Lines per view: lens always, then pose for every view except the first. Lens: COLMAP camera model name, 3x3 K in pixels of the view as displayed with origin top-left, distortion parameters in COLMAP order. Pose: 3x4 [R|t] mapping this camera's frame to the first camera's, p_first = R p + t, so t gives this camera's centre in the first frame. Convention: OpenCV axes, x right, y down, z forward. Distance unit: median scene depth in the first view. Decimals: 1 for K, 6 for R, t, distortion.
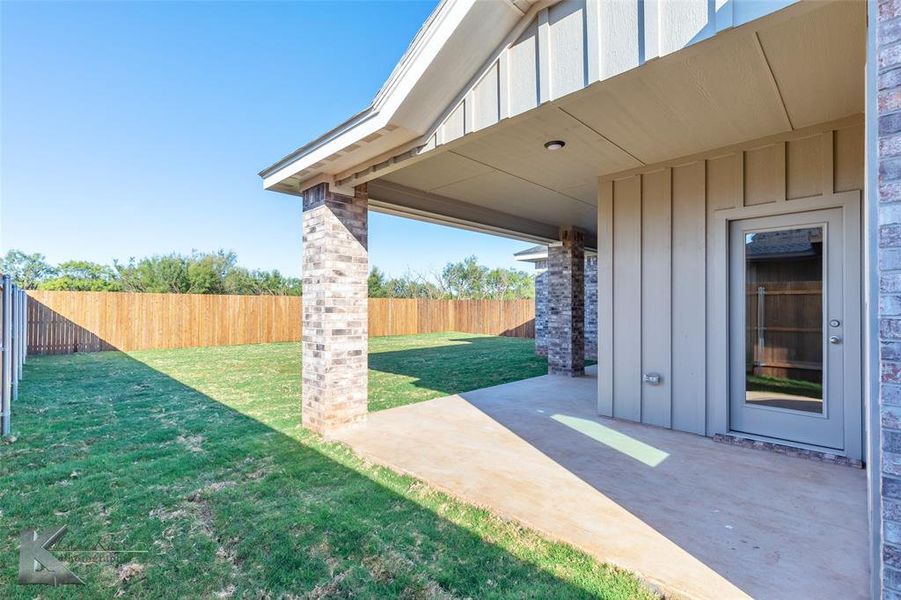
lens RADIAL K [[404.1, 0, 446.8], [0, 404.1, 305.3], [0, 0, 1]] dist [0.007443, 0.000378]
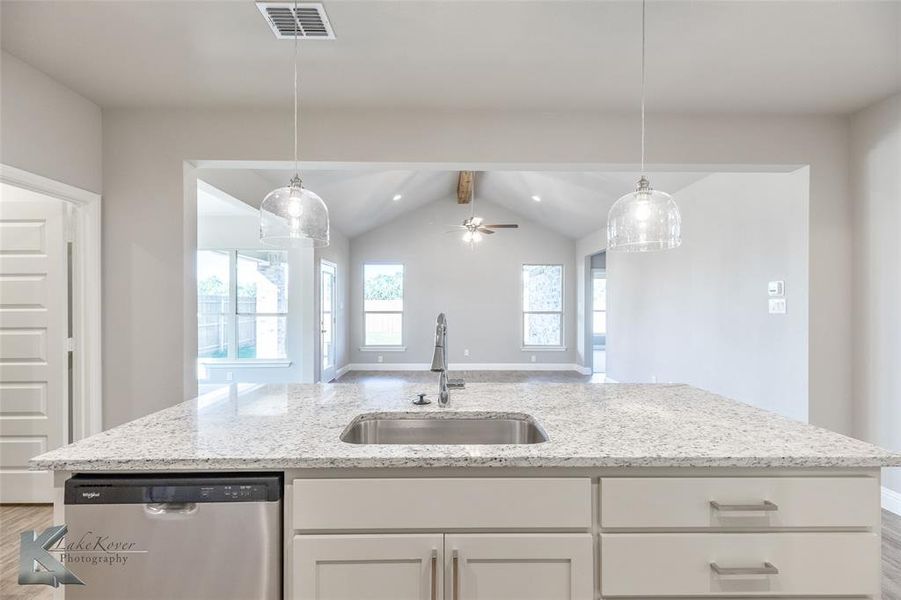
lens RADIAL K [[404.1, 0, 446.8], [0, 404.1, 304.2], [0, 0, 1]] dist [0.007443, 0.000378]
pose [[0.721423, 0.001603, -0.692493, 2.215327], [-0.000043, 0.999997, 0.002270, -0.043445], [0.692494, -0.001608, 0.721421, -0.002067]]
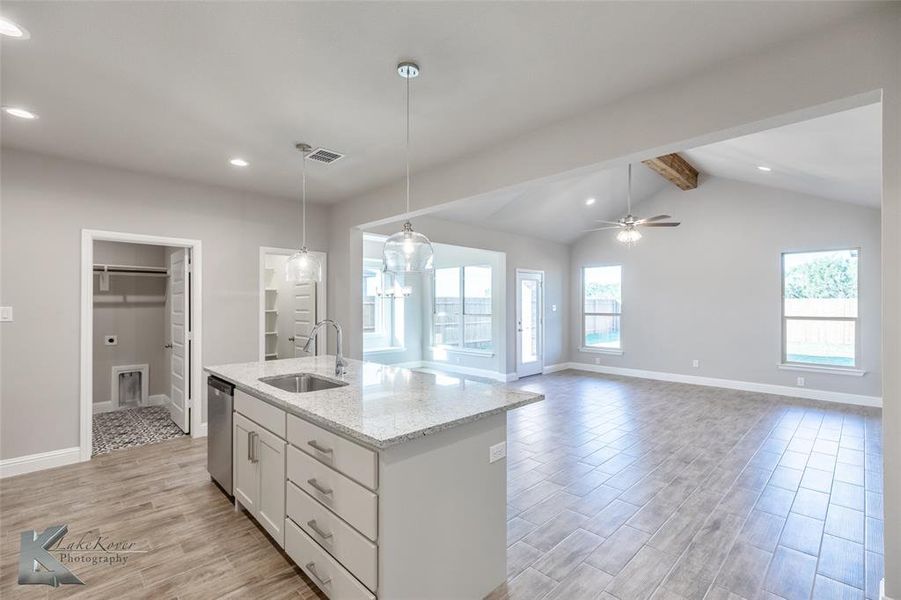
lens RADIAL K [[404.1, 0, 449.7], [0, 404.1, 303.4], [0, 0, 1]] dist [0.007443, 0.000378]
pose [[0.002719, 0.002590, -0.999993, 2.610836], [0.005857, 0.999979, 0.002606, -0.063329], [0.999979, -0.005864, 0.002703, 0.472661]]
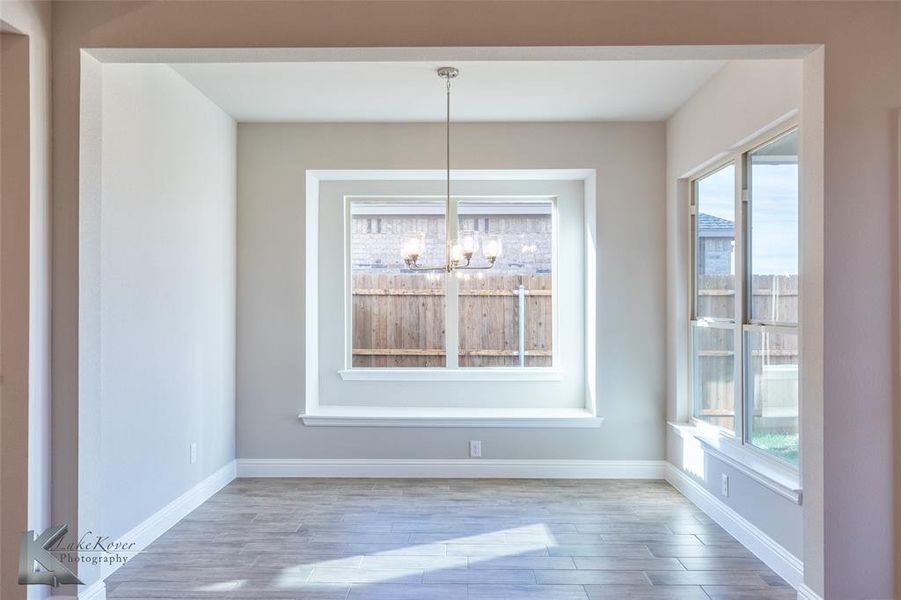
lens RADIAL K [[689.4, 0, 452.7], [0, 689.4, 299.7], [0, 0, 1]] dist [0.009843, 0.001821]
pose [[-0.703229, -0.002590, -0.710958, 1.572599], [0.005947, 0.999937, -0.009524, -0.029963], [0.710938, -0.010925, -0.703170, 0.933488]]
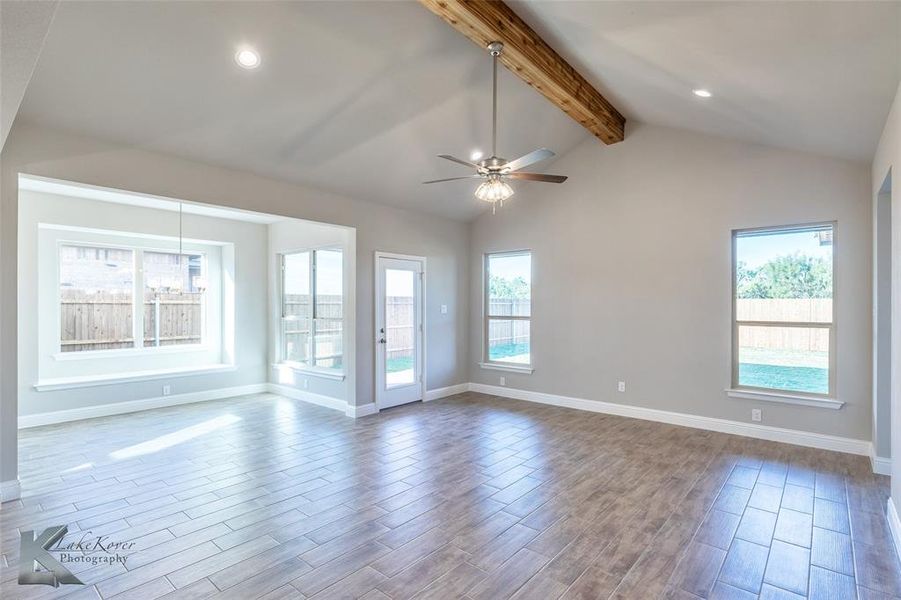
lens RADIAL K [[437.3, 0, 449.7], [0, 437.3, 306.0], [0, 0, 1]] dist [0.004695, -0.000451]
pose [[0.087644, 0.005740, -0.996135, 2.168432], [0.004944, 0.999969, 0.006198, -0.053360], [0.996140, -0.005468, 0.087613, 0.885205]]
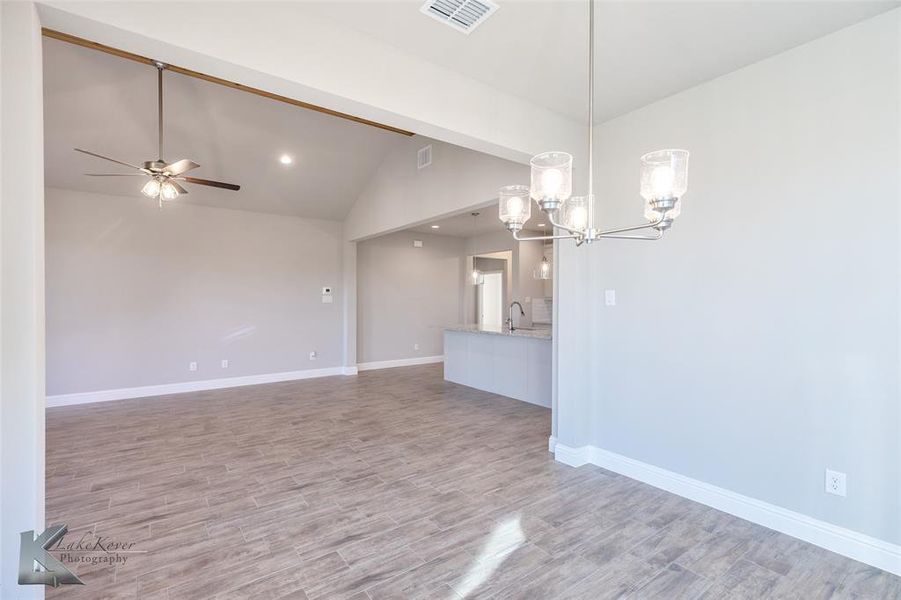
lens RADIAL K [[437.3, 0, 453.8], [0, 437.3, 299.0], [0, 0, 1]] dist [0.004695, -0.000451]
pose [[0.148594, 0.000360, 0.988898, 0.501223], [-0.008499, 0.999963, 0.000913, -0.025258], [-0.988862, -0.008540, 0.148592, 0.284693]]
